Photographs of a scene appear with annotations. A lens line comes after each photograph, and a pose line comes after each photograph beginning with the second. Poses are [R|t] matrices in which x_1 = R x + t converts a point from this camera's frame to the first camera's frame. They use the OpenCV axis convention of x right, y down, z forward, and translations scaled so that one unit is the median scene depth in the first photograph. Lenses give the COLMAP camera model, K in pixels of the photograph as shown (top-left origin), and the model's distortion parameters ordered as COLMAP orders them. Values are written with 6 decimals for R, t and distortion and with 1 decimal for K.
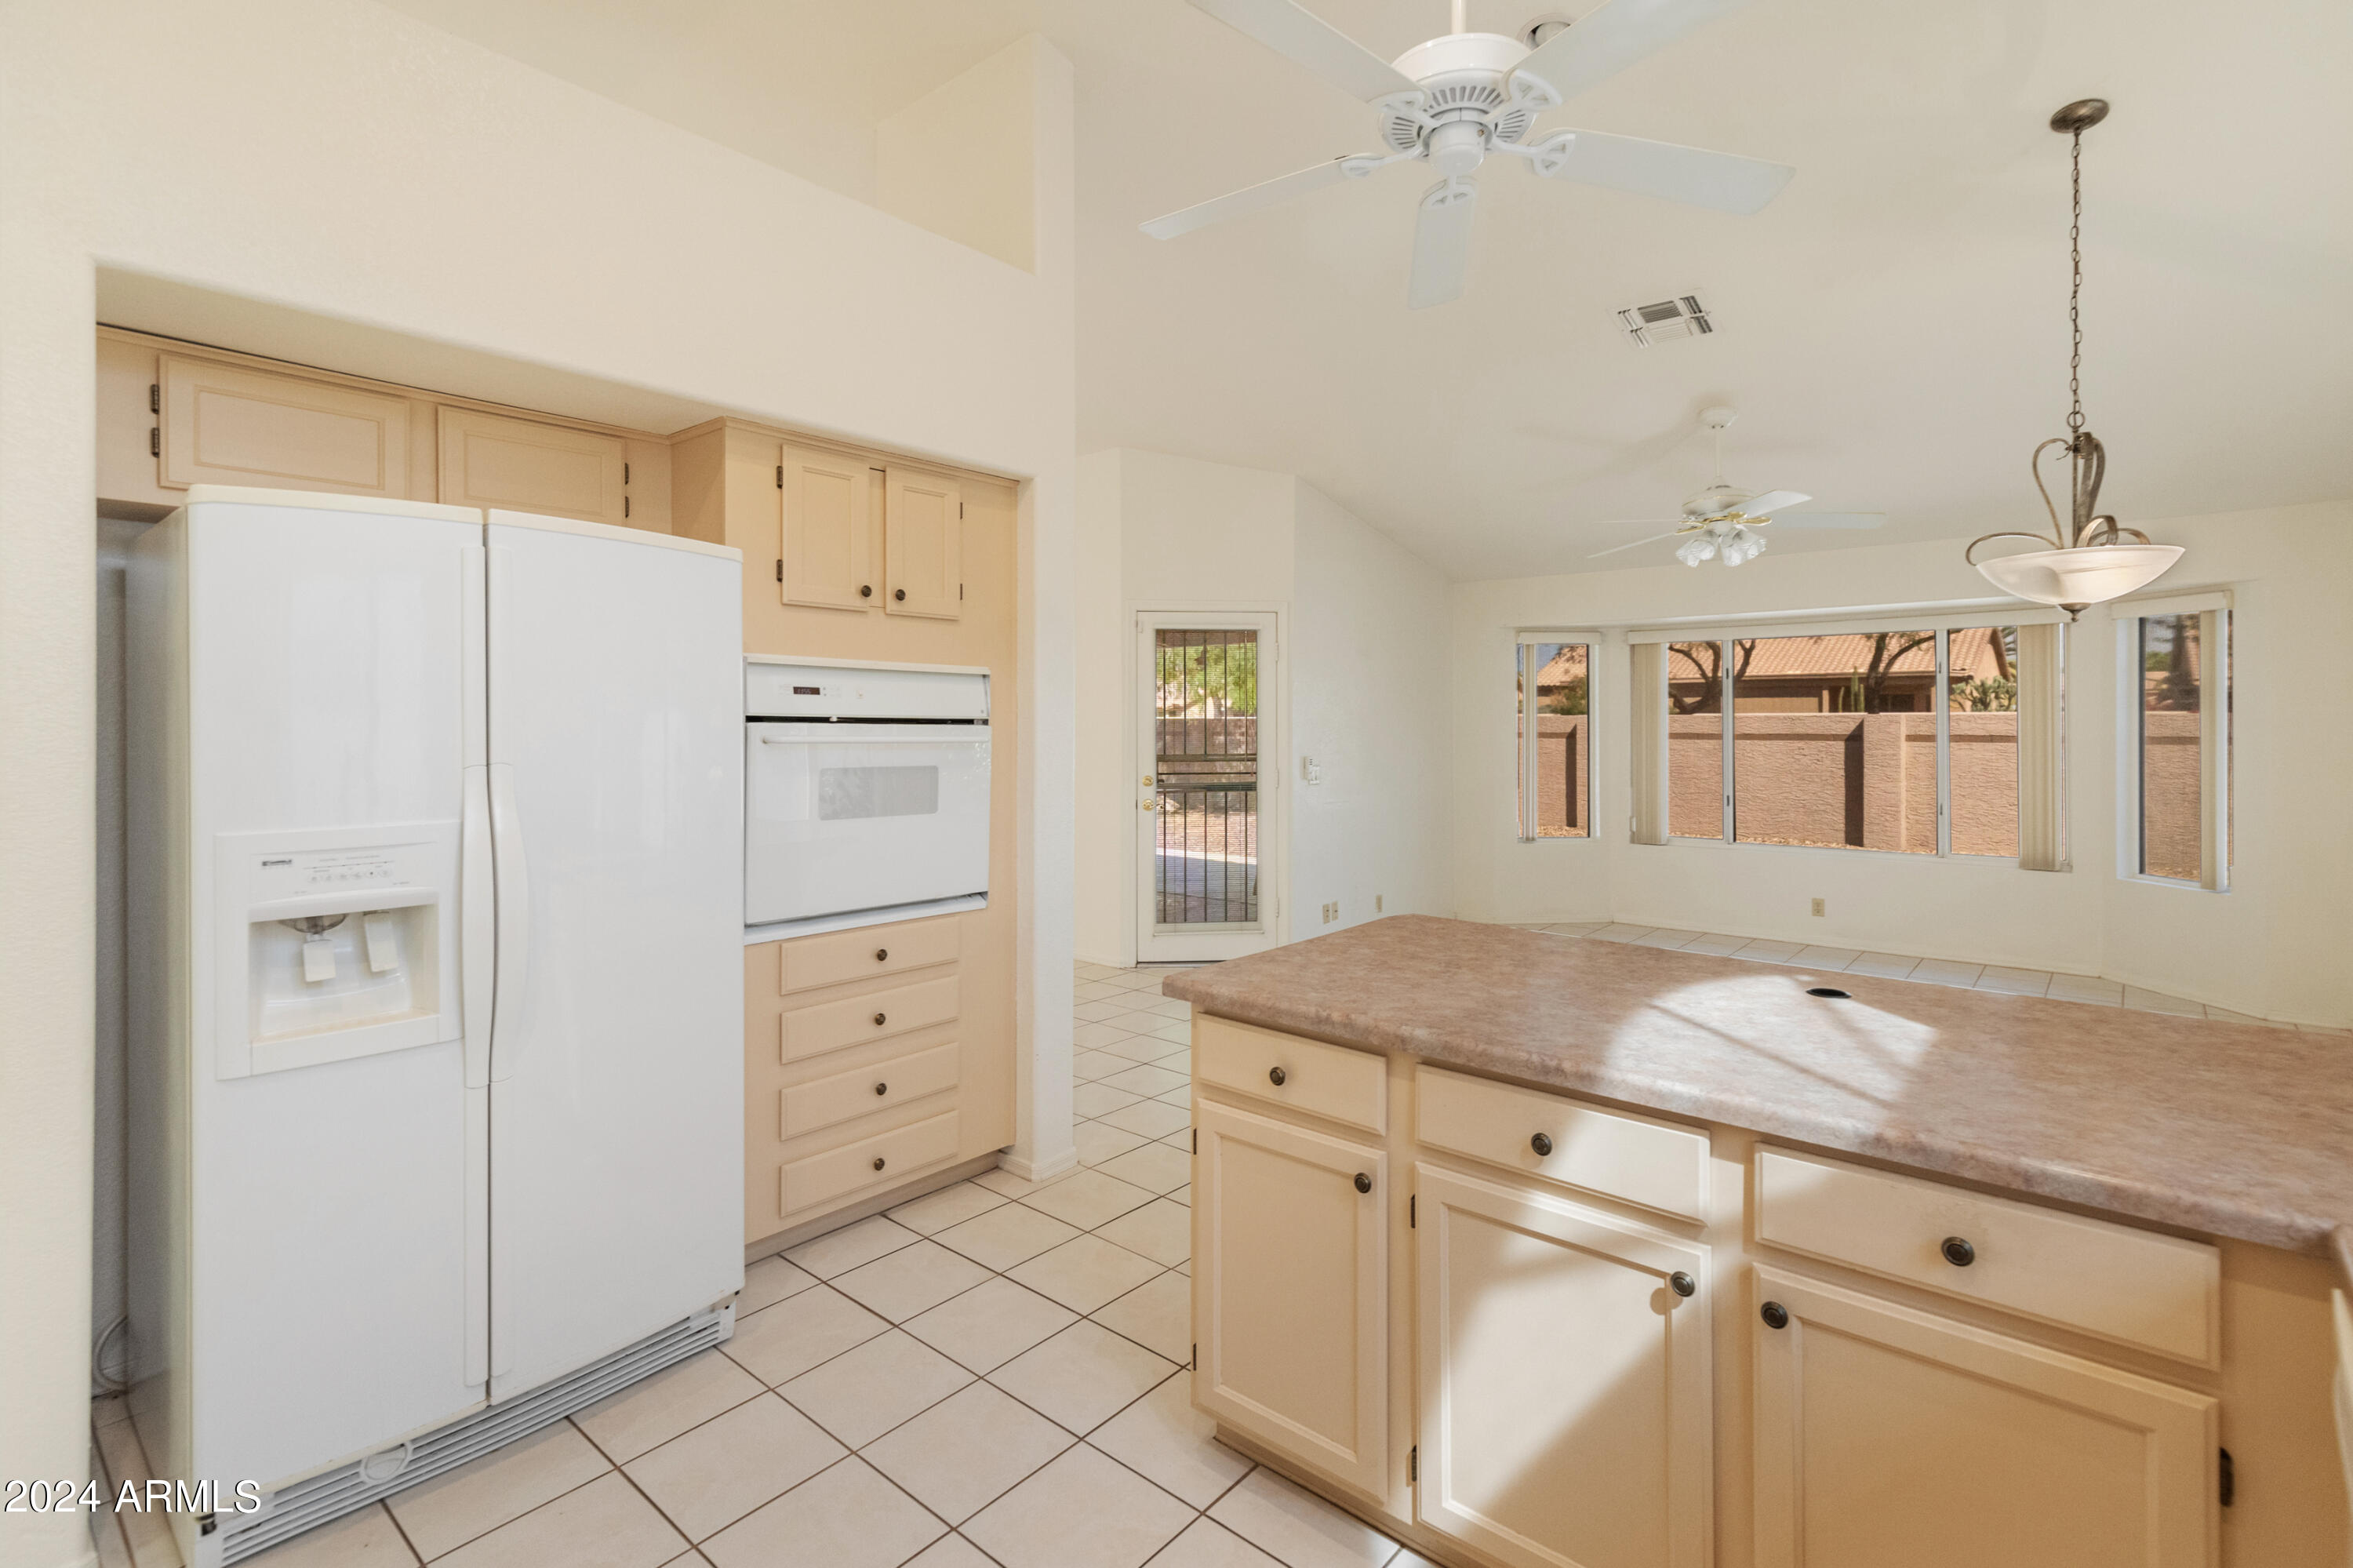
lens RADIAL K [[1104.4, 0, 1198.7], [0, 1104.4, 723.7], [0, 0, 1]] dist [0.013998, -0.003420]
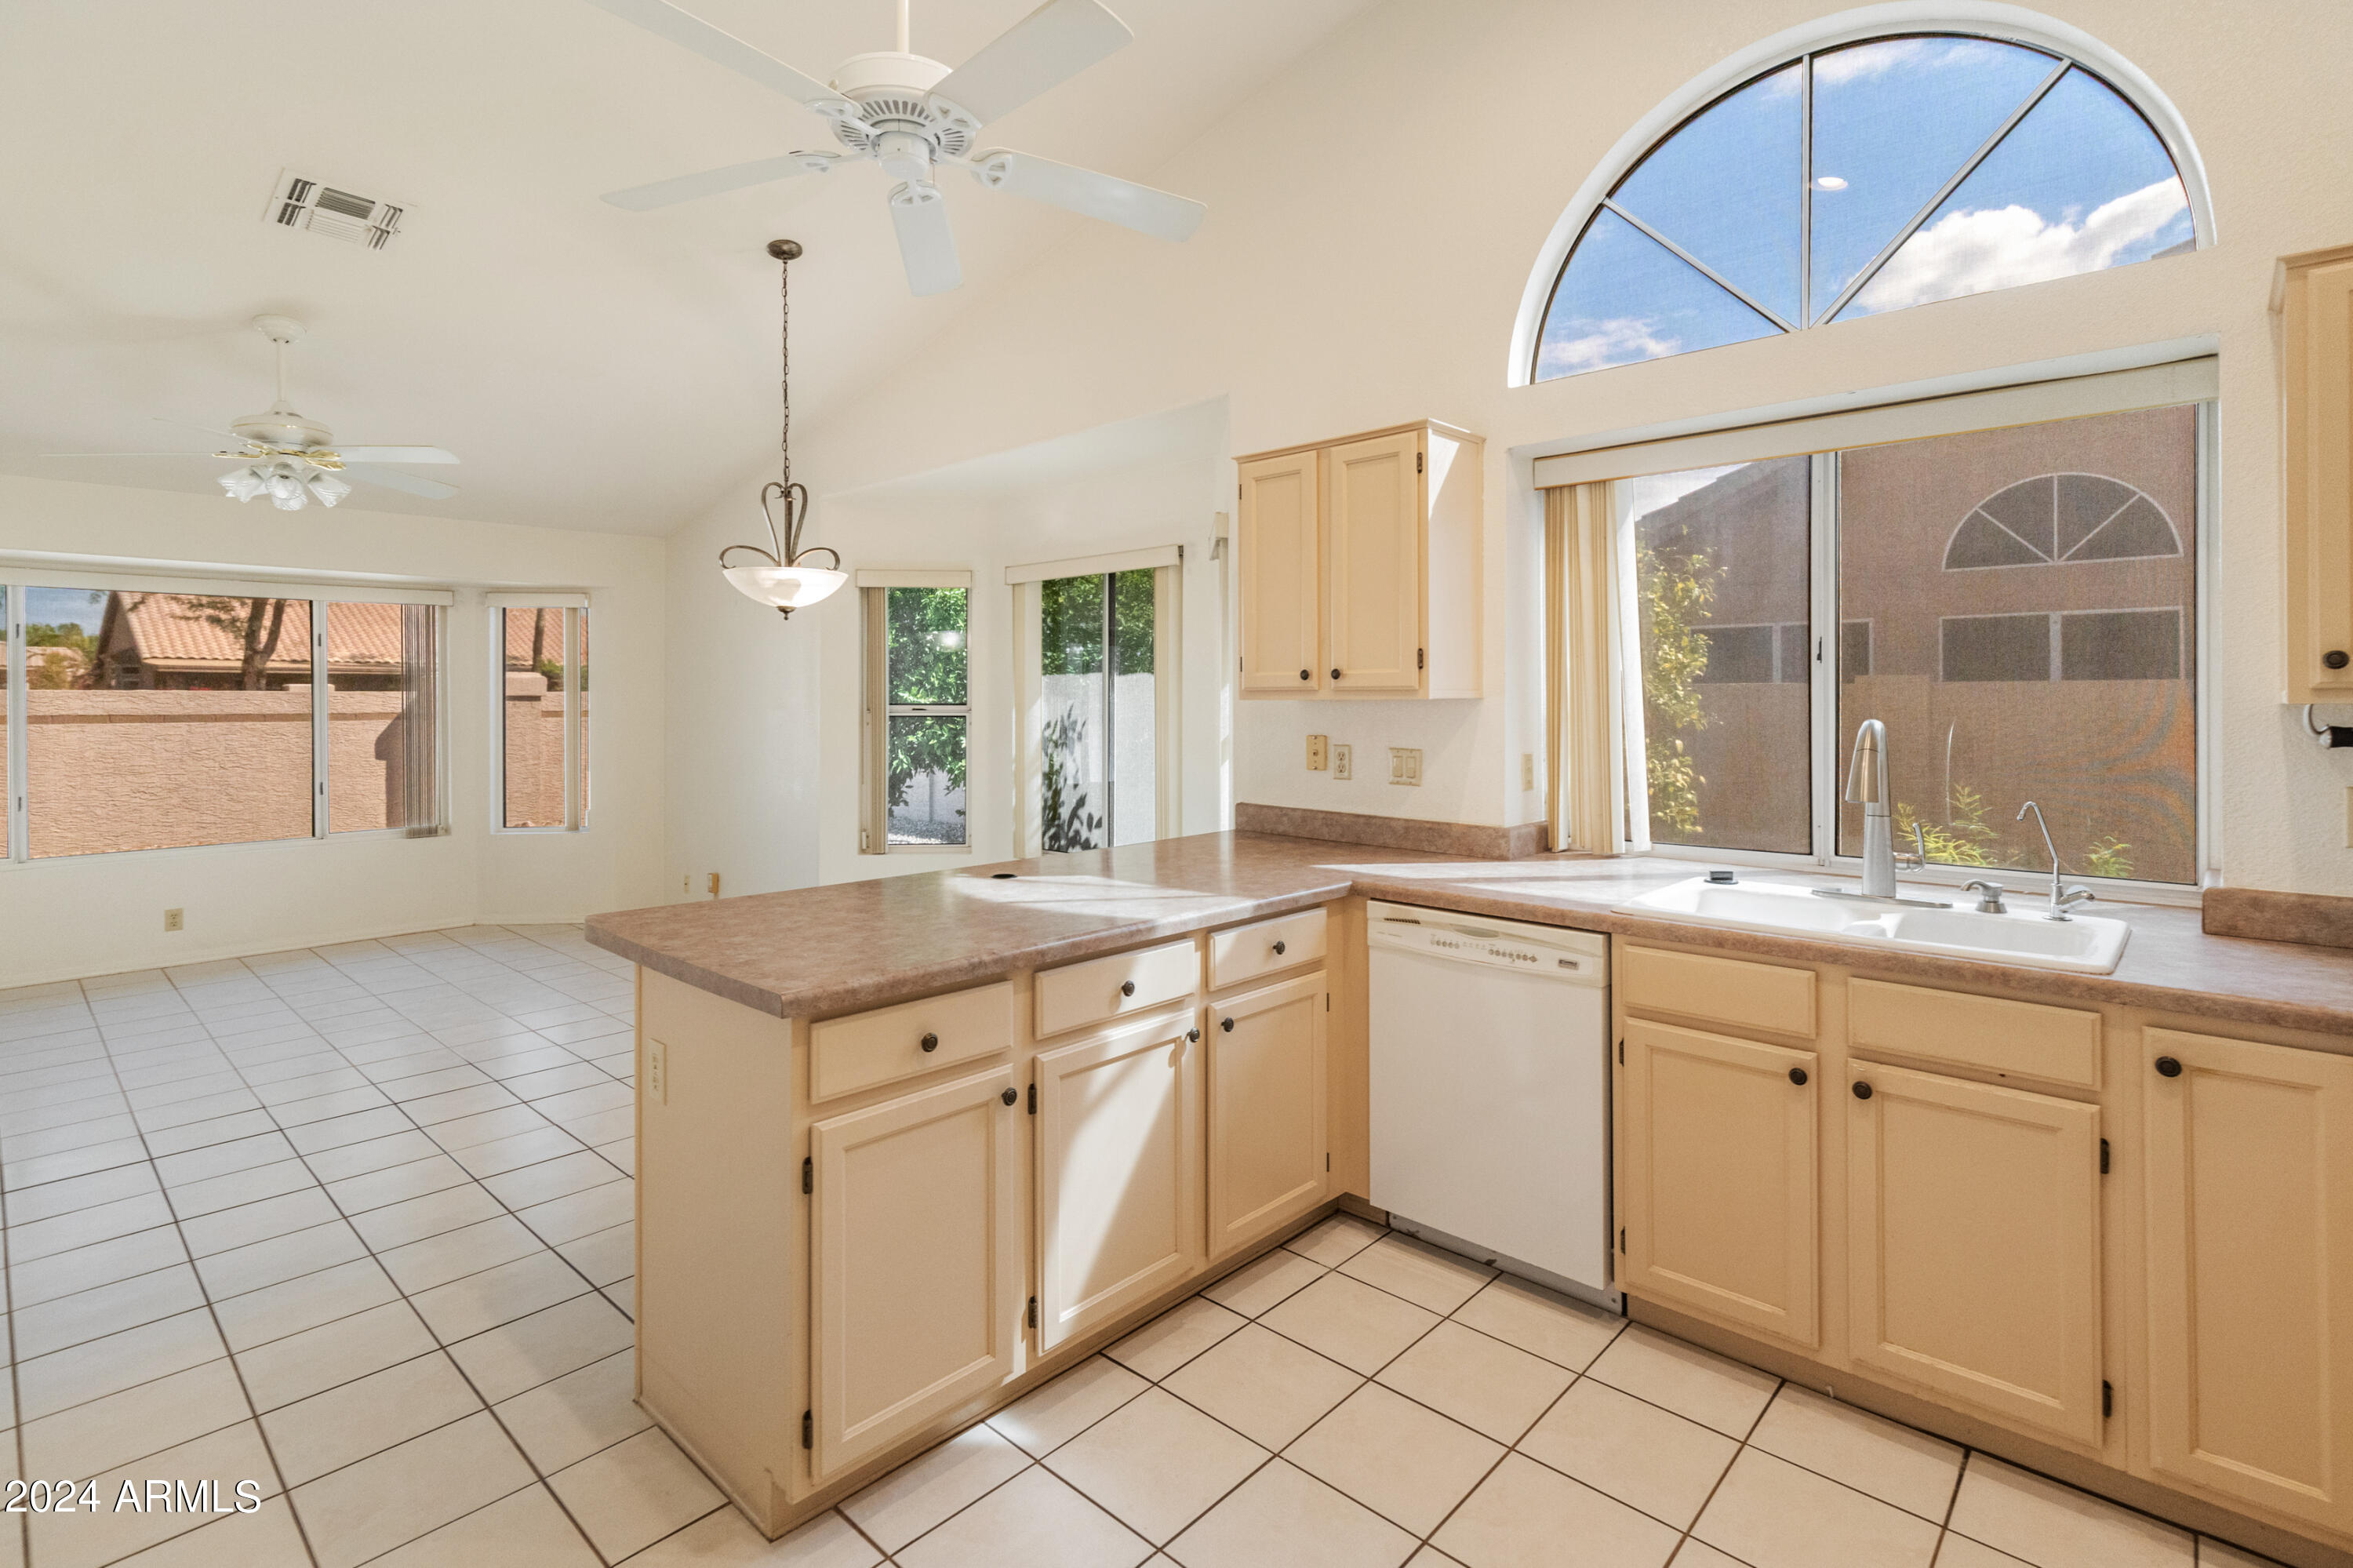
lens RADIAL K [[1104.4, 0, 1199.3], [0, 1104.4, 710.2], [0, 0, 1]] dist [0.013998, -0.003420]
pose [[0.035061, -0.007755, 0.999355, -0.262071], [0.003722, 0.999964, 0.007629, 0.004871], [-0.999378, 0.003452, 0.035089, 0.210914]]
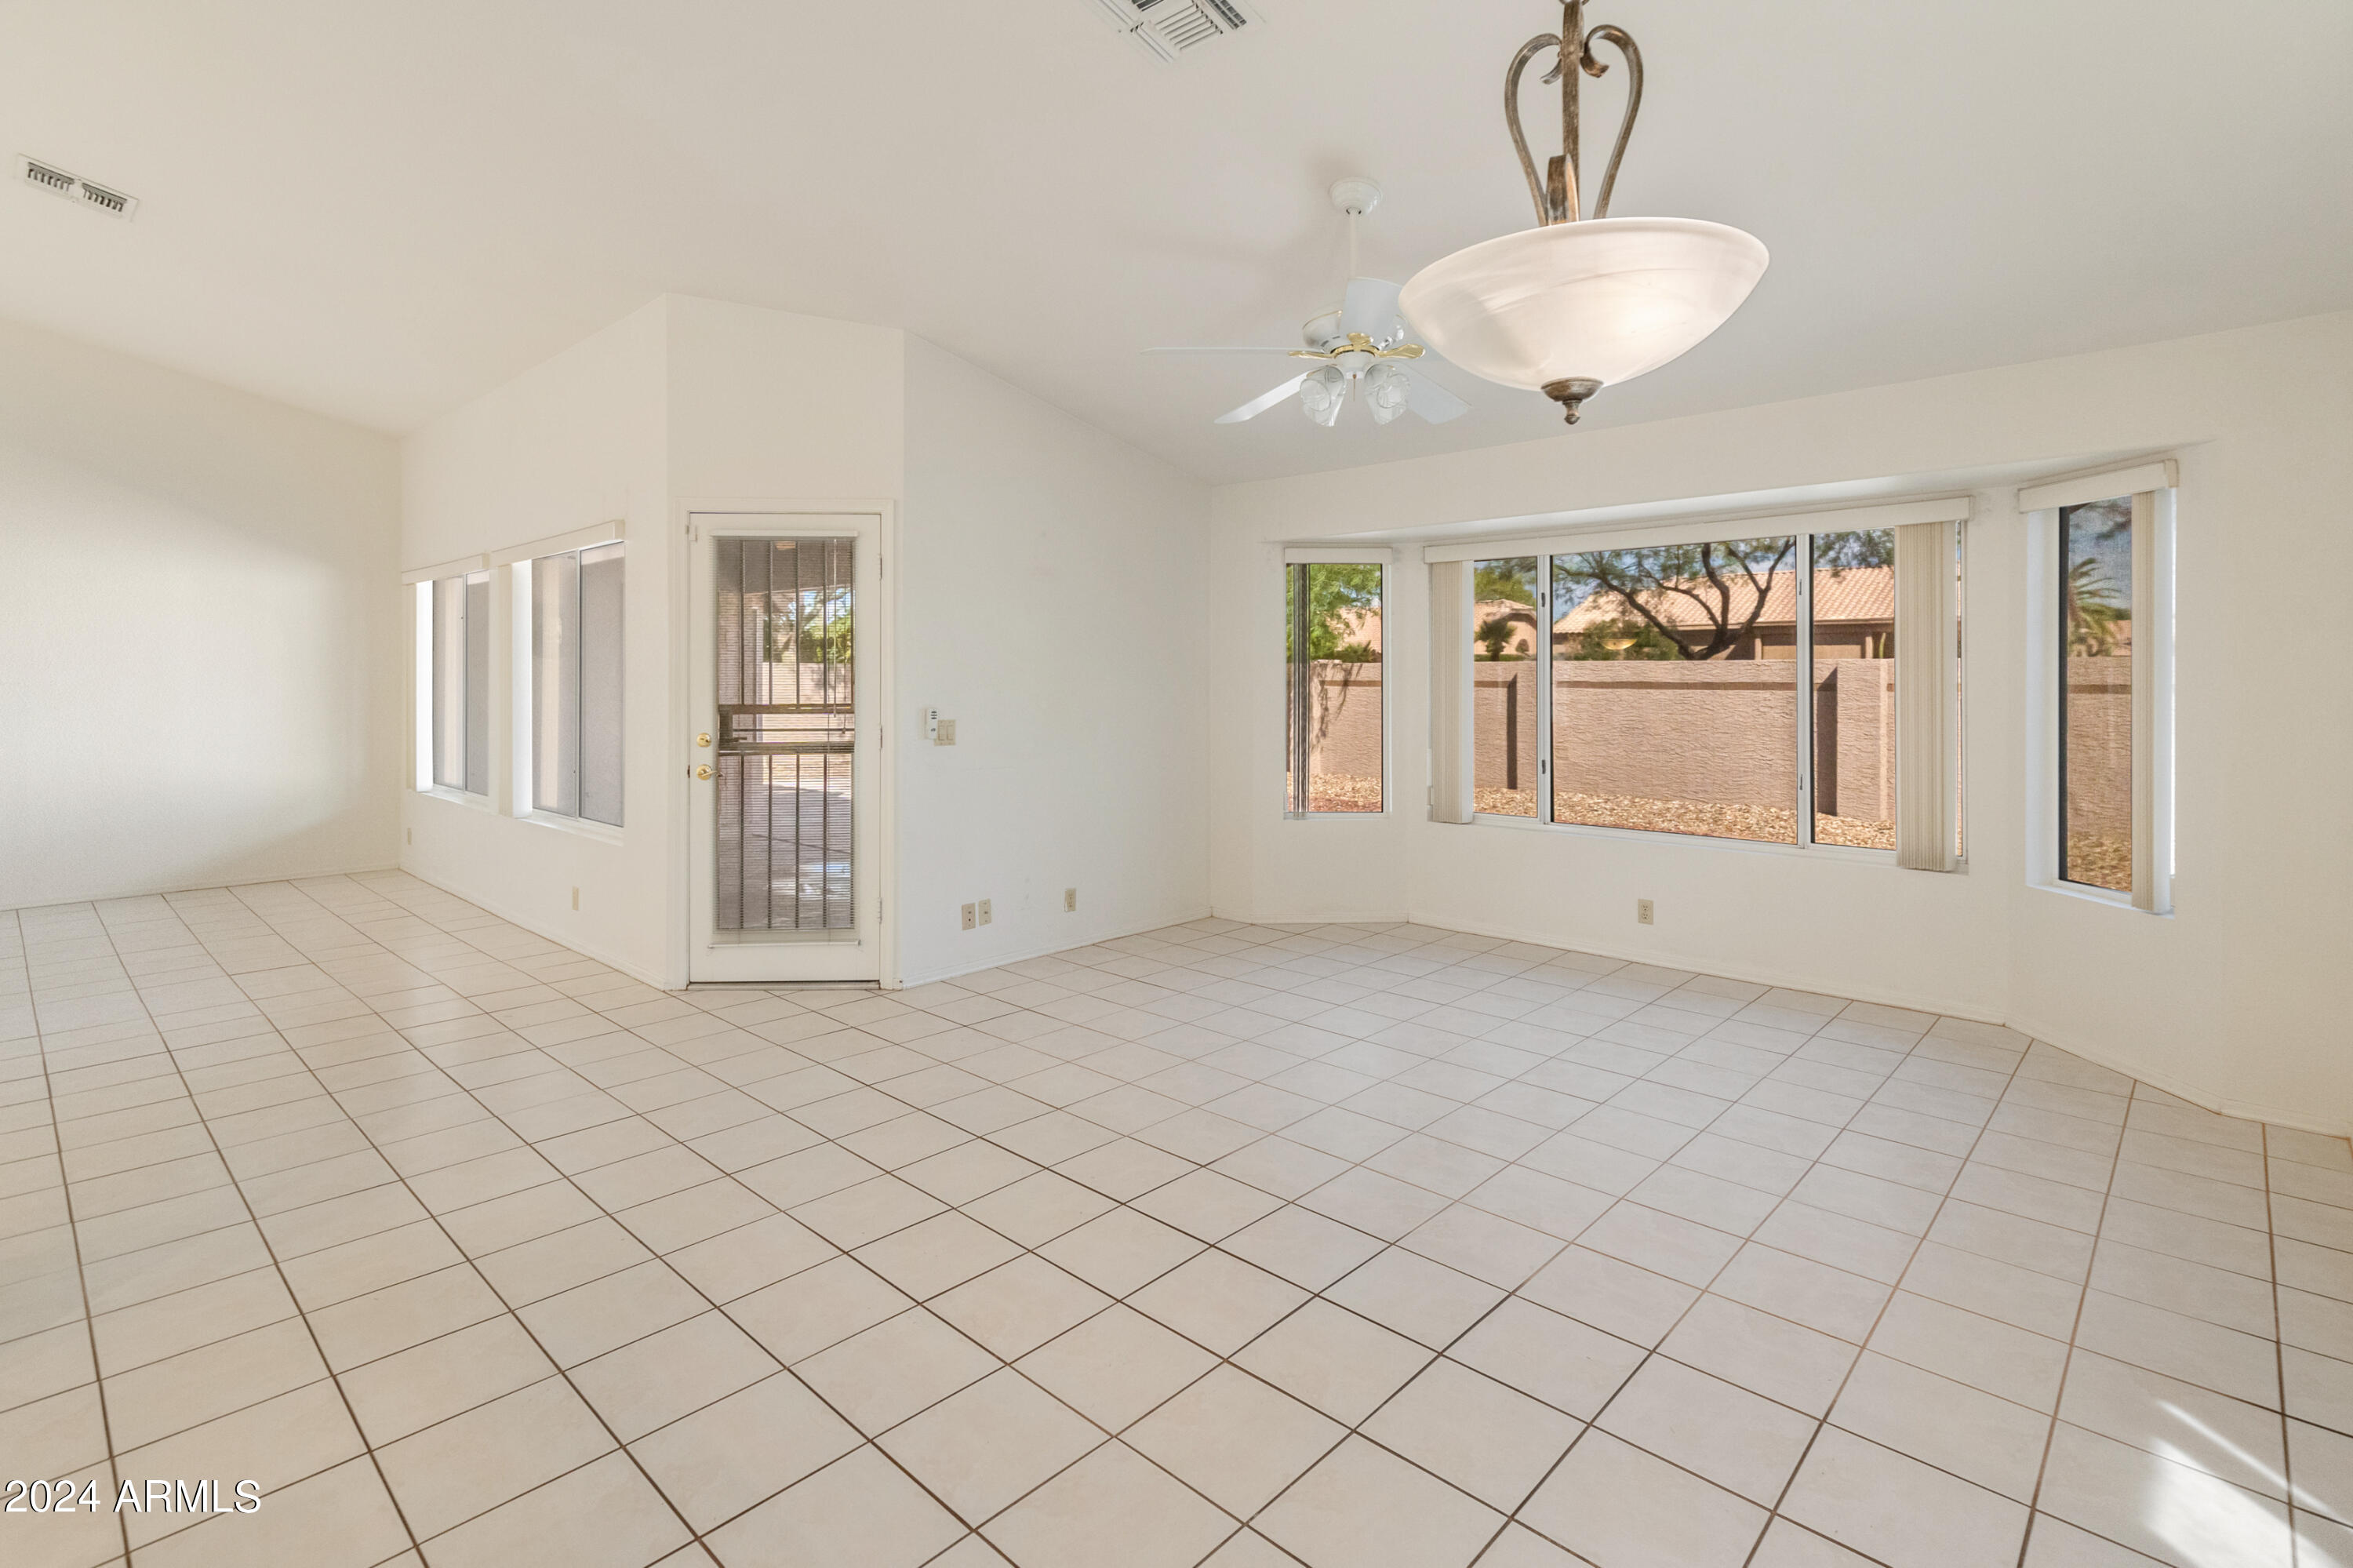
lens RADIAL K [[1104.4, 0, 1203.6], [0, 1104.4, 689.2], [0, 0, 1]] dist [0.013998, -0.003420]
pose [[0.998770, 0.001900, -0.049556, 0.313064], [-0.001167, 0.999890, 0.014816, 0.005361], [0.049579, -0.014740, 0.998661, 0.255301]]
